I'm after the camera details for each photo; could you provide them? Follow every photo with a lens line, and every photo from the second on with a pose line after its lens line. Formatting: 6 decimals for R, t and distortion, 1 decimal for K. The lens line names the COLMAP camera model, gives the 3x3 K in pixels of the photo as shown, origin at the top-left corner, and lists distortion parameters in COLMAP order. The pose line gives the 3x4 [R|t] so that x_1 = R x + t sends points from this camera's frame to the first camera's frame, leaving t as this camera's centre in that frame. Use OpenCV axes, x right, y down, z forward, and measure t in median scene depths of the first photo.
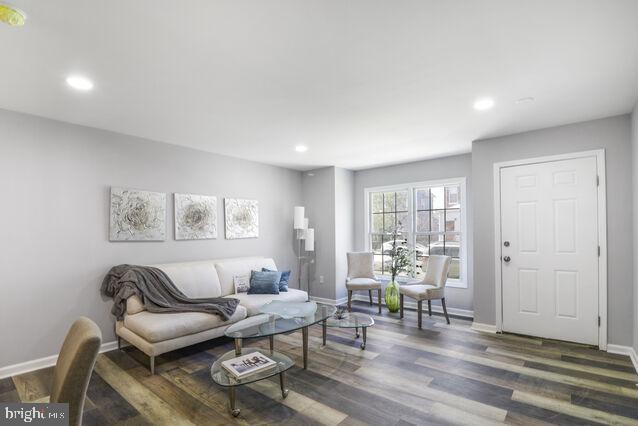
lens RADIAL K [[309.6, 0, 329.9], [0, 309.6, 232.1], [0, 0, 1]] dist [-0.009457, -0.002043]
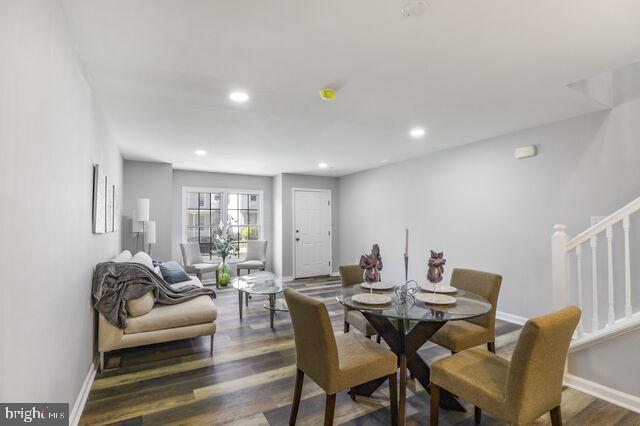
lens RADIAL K [[310.6, 0, 322.5], [0, 310.6, 214.6], [0, 0, 1]] dist [-0.009457, -0.002043]
pose [[0.364918, 0.035132, 0.930377, -1.151700], [0.001883, 0.999258, -0.038471, 0.009294], [-0.931038, 0.015791, 0.364581, 0.164118]]
